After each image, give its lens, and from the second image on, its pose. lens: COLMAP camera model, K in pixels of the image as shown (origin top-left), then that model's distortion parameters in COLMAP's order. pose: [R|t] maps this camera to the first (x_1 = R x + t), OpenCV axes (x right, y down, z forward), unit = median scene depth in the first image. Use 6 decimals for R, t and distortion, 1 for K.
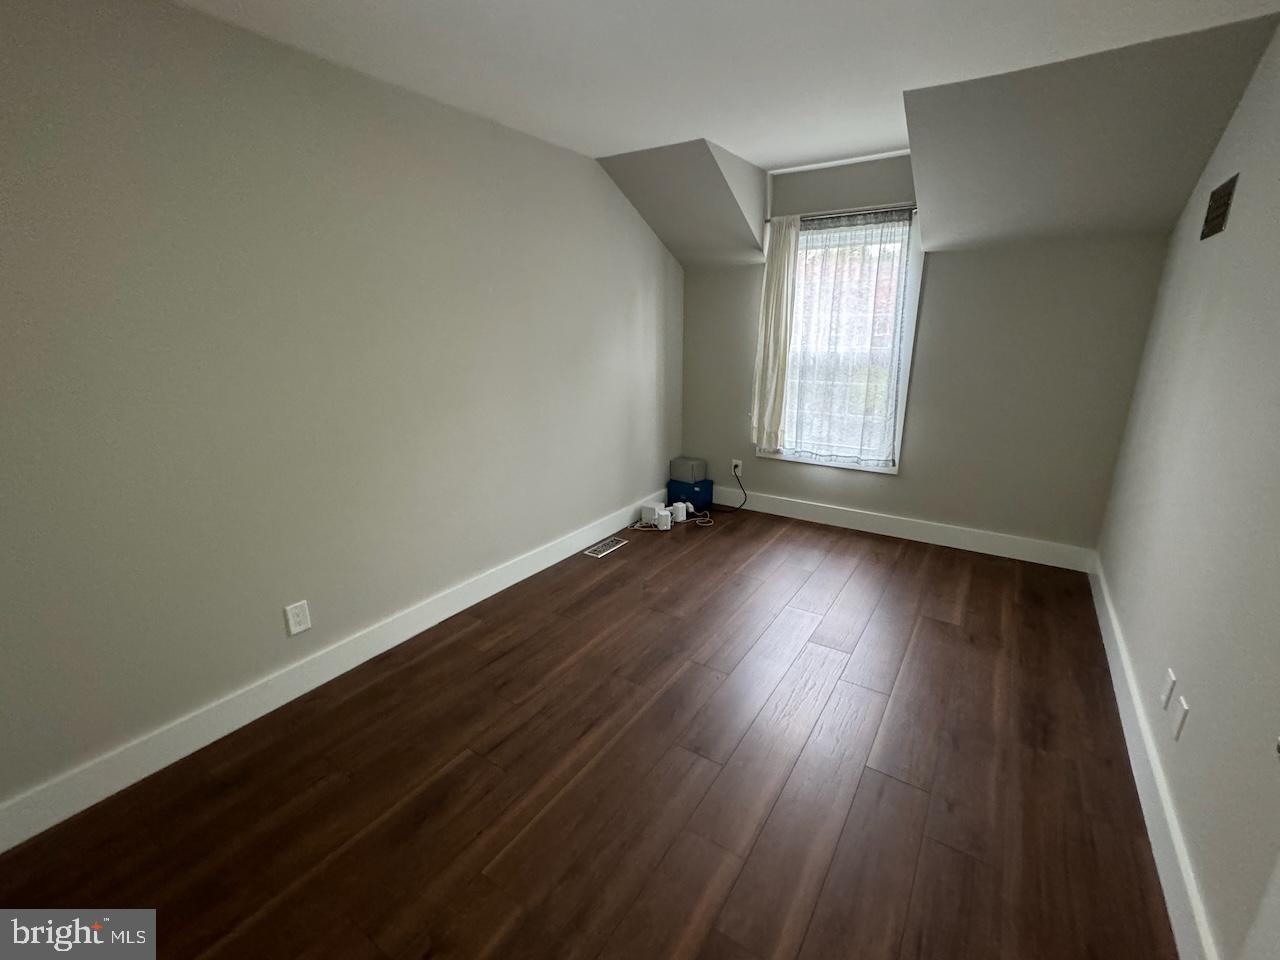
lens RADIAL K [[564.6, 0, 640.0], [0, 564.6, 480.0], [0, 0, 1]] dist [-0.000170, 0.000033]
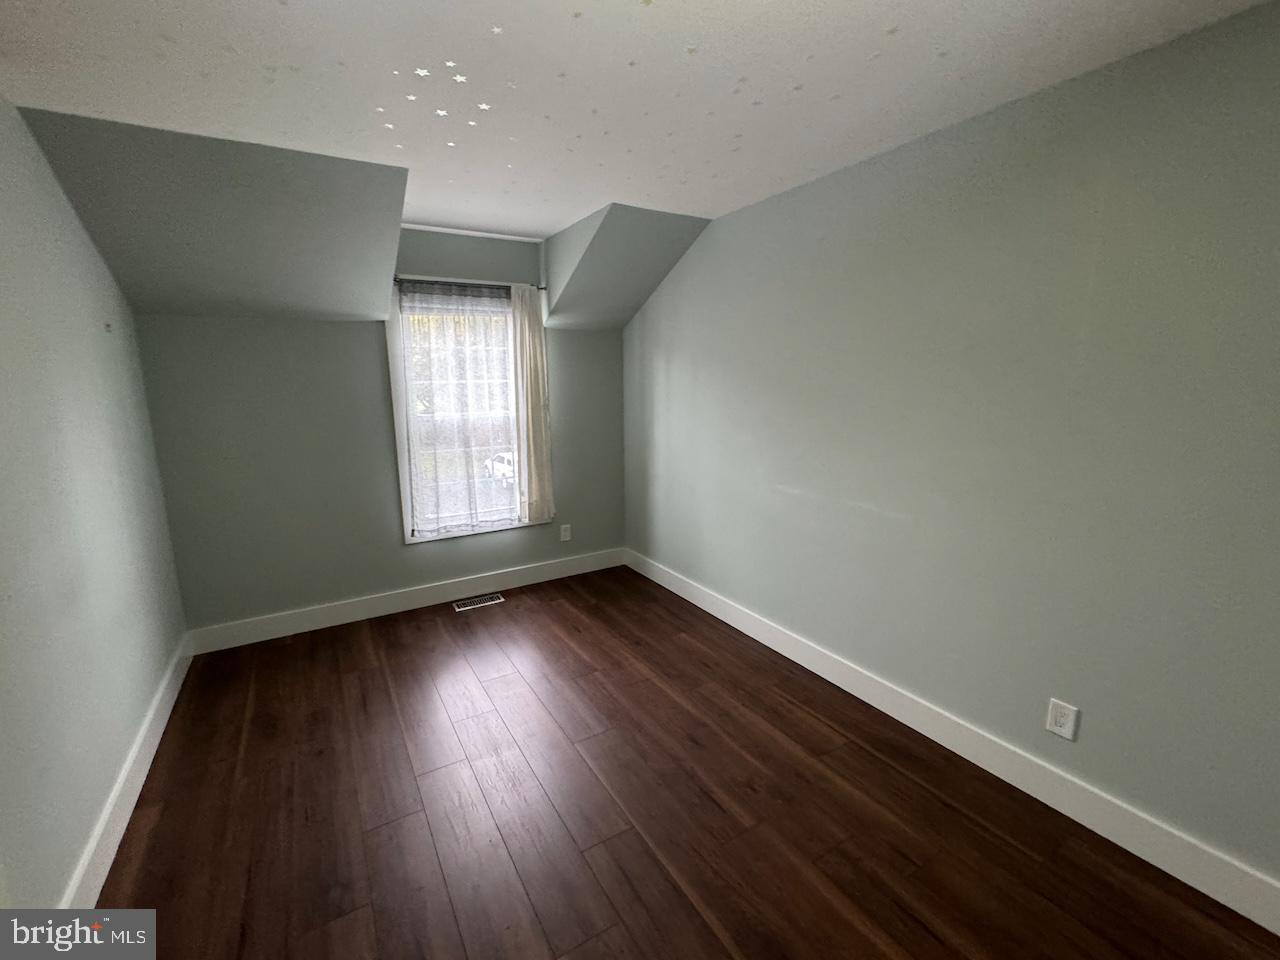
lens RADIAL K [[564.6, 0, 640.0], [0, 564.6, 480.0], [0, 0, 1]] dist [-0.000170, 0.000033]
pose [[0.443811, -0.152786, 0.883000, -0.404748], [0.248918, 0.967600, 0.042313, -0.089736], [-0.860855, 0.201015, 0.467463, 0.305497]]
